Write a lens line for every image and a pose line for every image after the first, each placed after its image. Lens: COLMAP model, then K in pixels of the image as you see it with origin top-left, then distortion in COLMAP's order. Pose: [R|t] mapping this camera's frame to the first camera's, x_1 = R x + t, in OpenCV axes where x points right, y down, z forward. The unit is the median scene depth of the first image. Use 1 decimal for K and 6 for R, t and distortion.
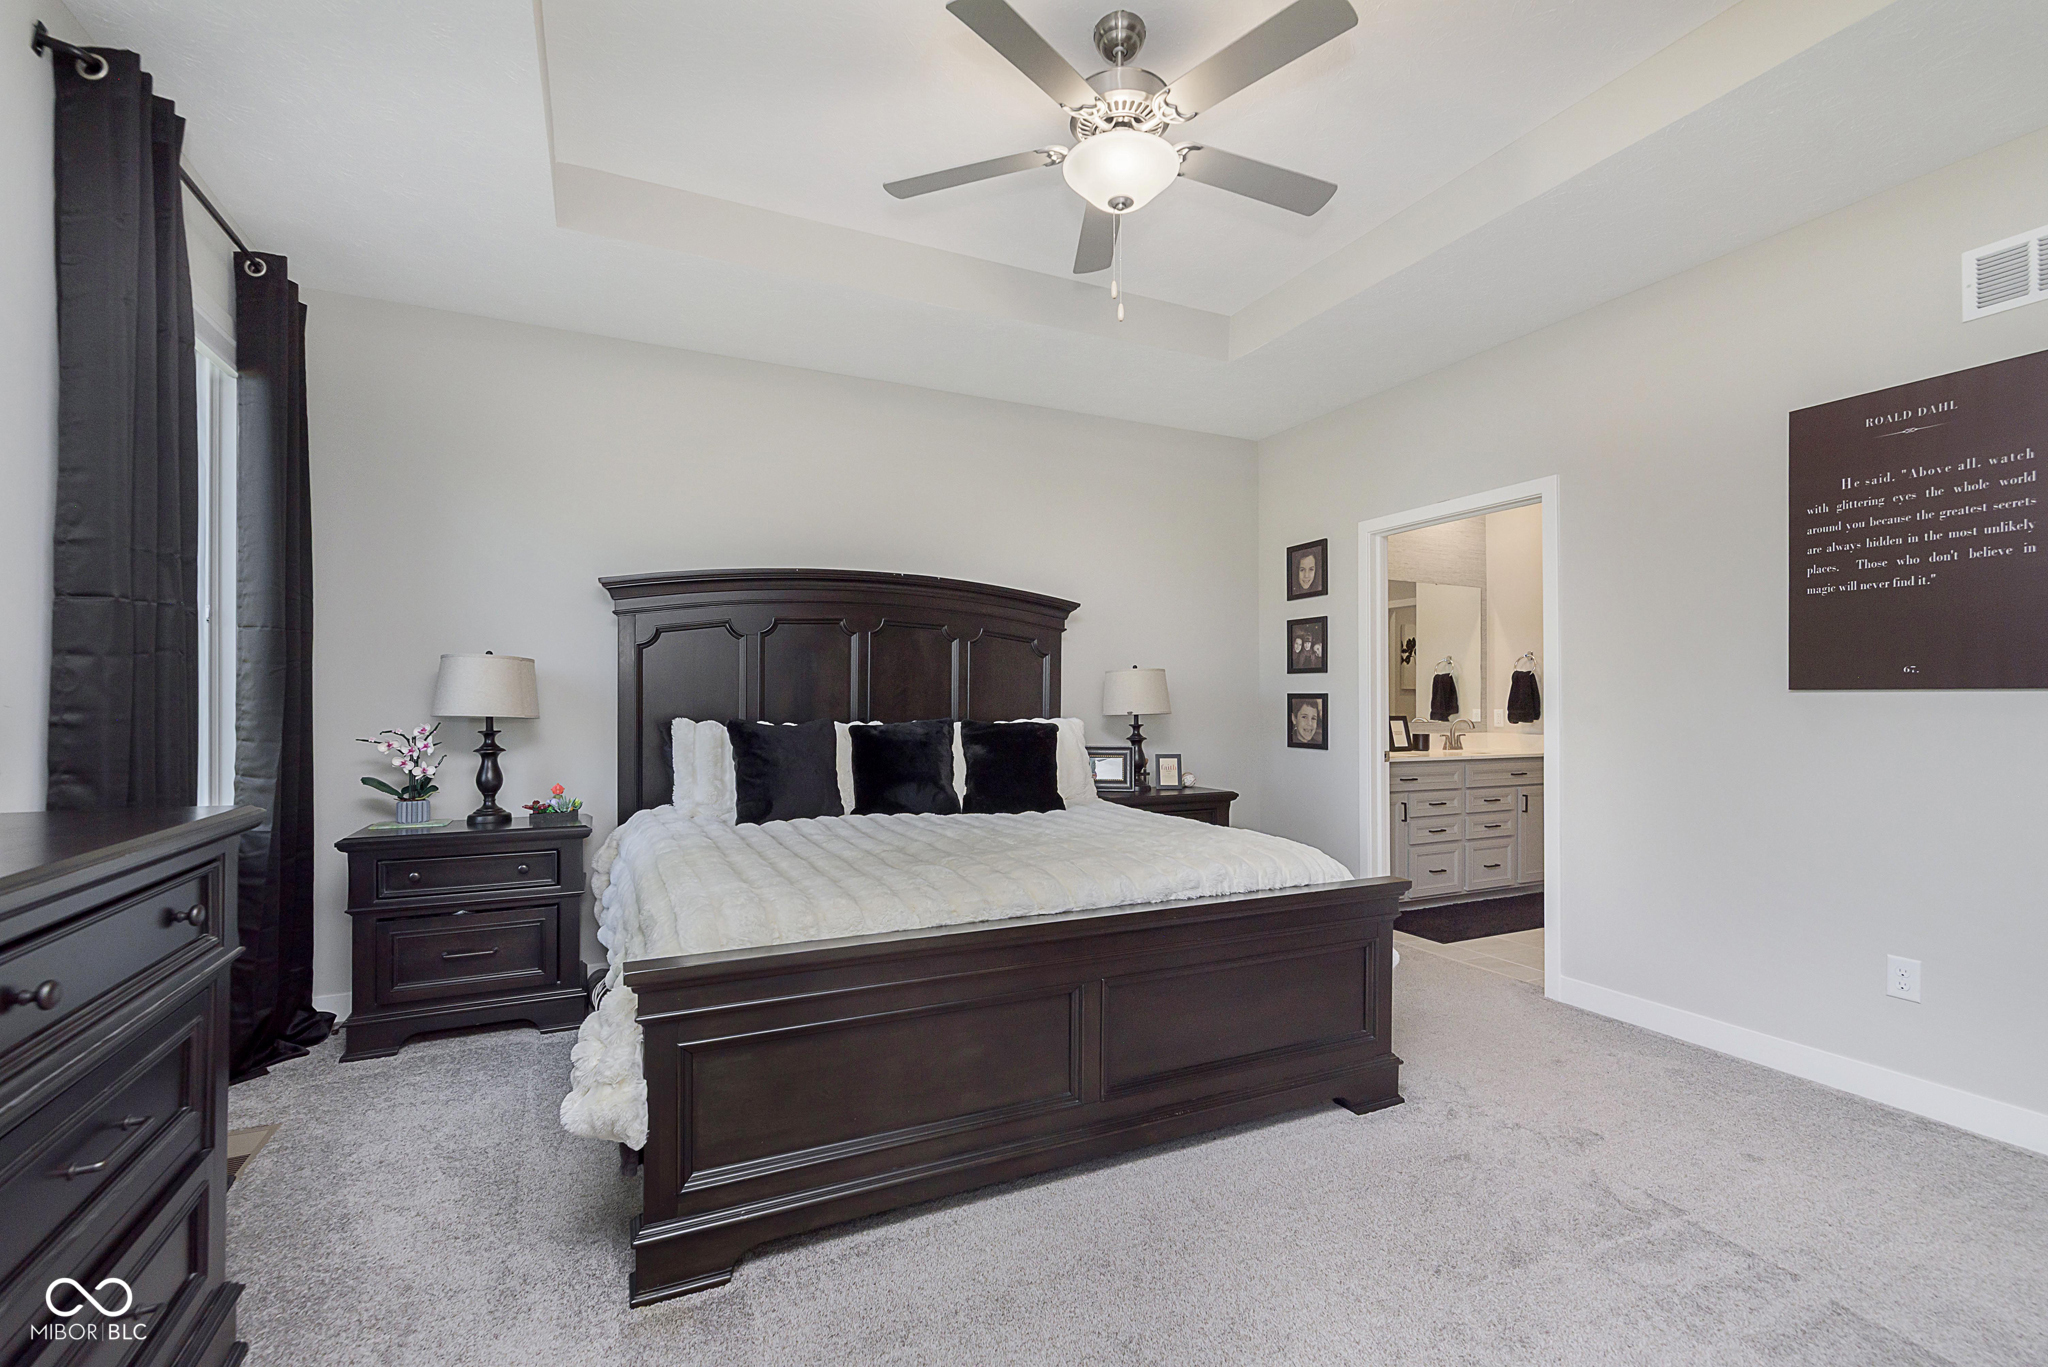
lens RADIAL K [[885.8, 0, 1031.2], [0, 885.8, 699.2], [0, 0, 1]] dist [-0.004036, -0.000362]
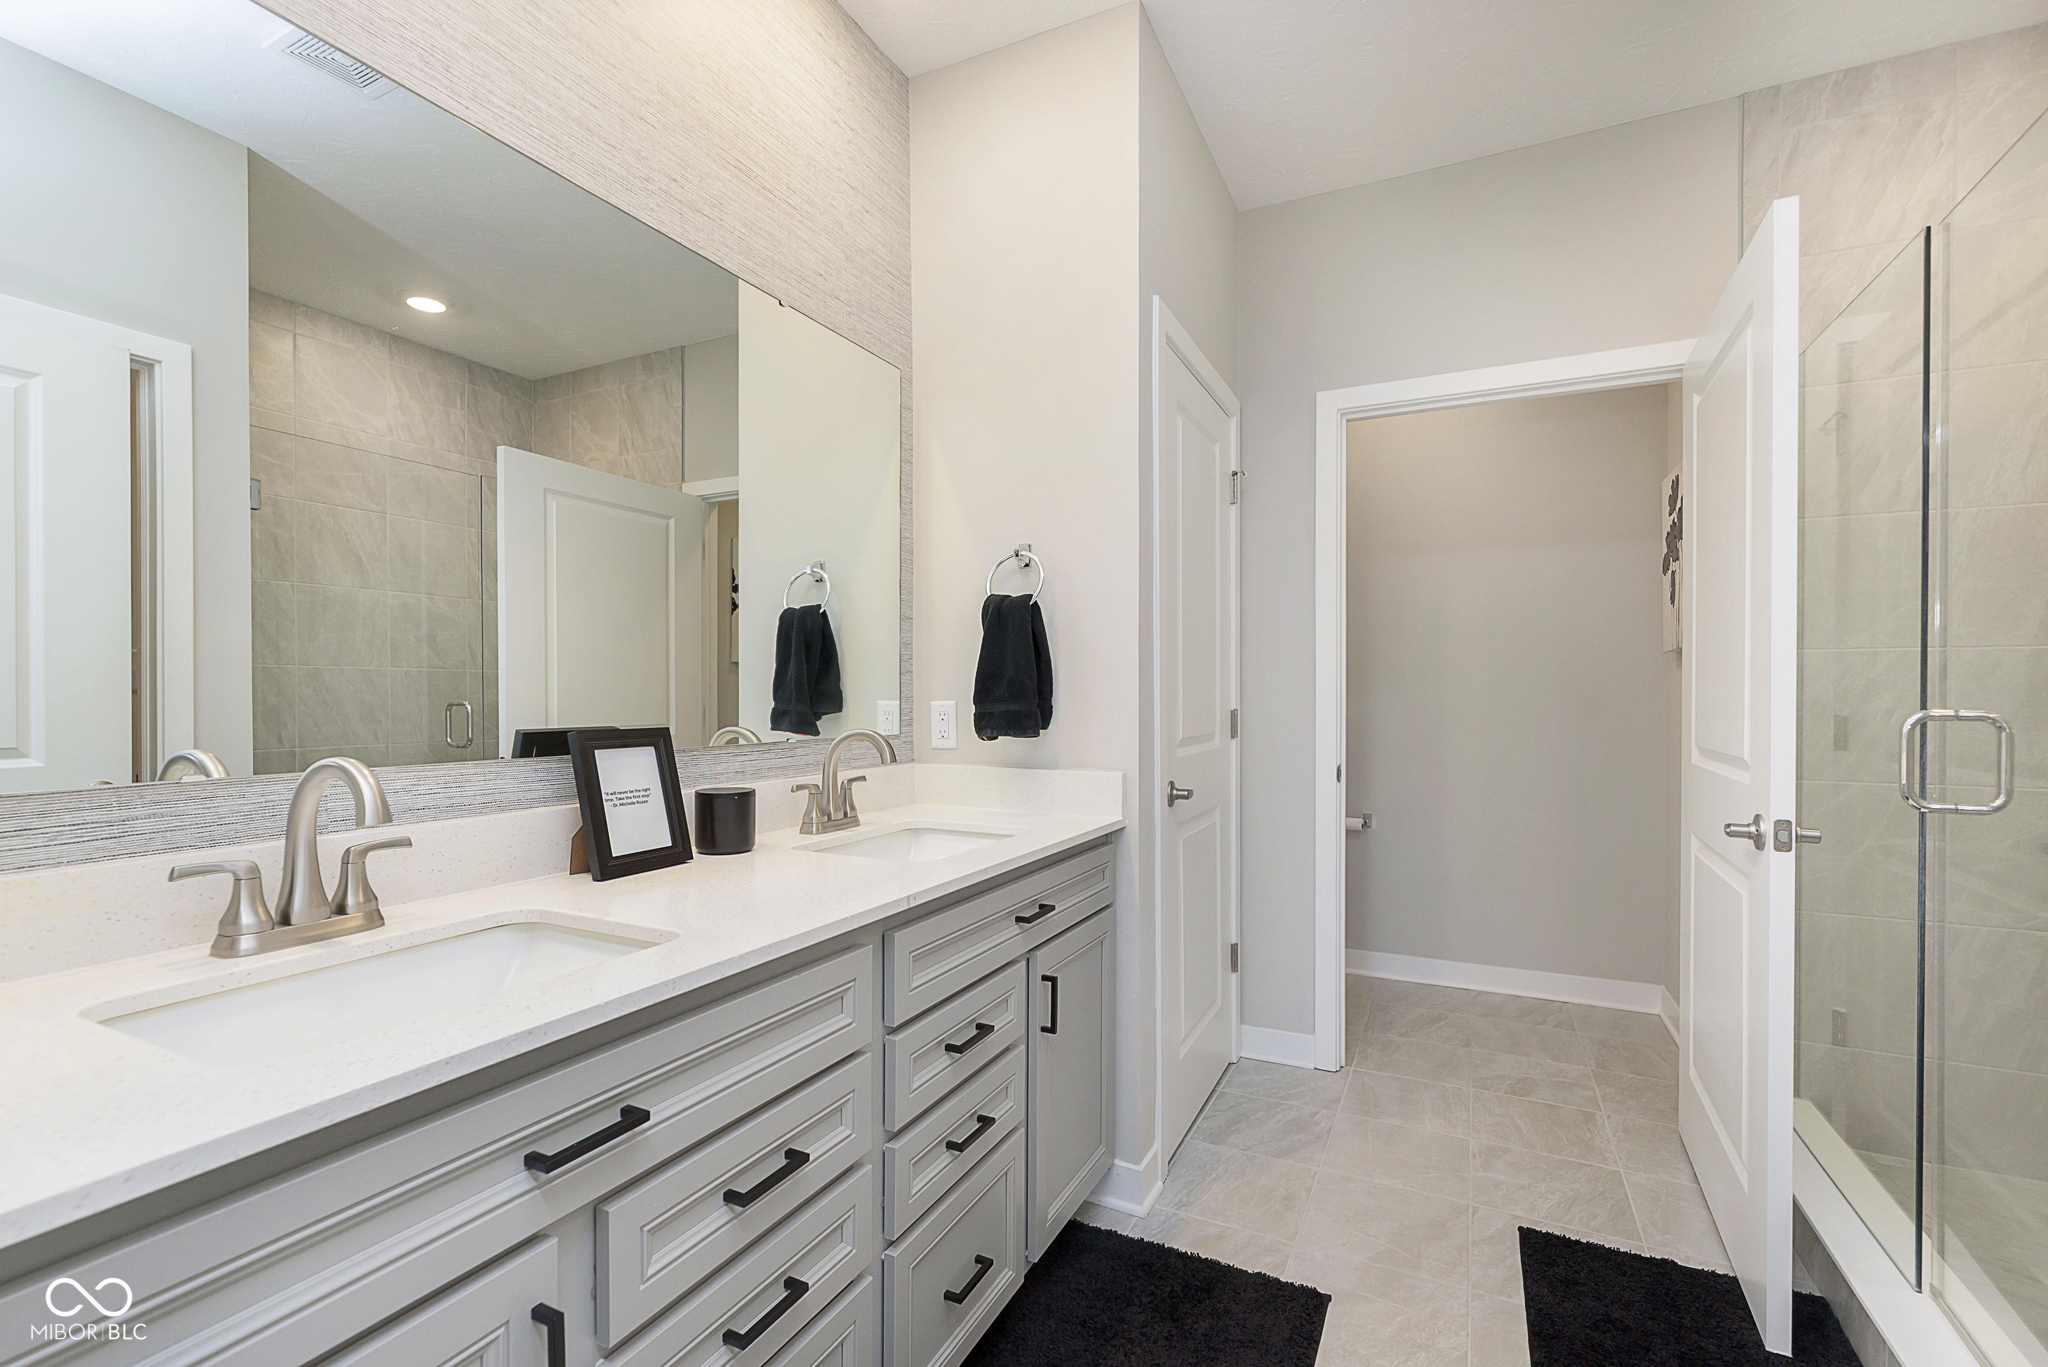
lens RADIAL K [[885.8, 0, 1028.8], [0, 885.8, 694.3], [0, 0, 1]] dist [-0.004036, -0.000362]
pose [[0.785426, -0.003382, 0.618947, 0.330627], [-0.000934, 0.999977, 0.006650, 0.006192], [-0.618955, -0.005801, 0.785405, 0.694933]]
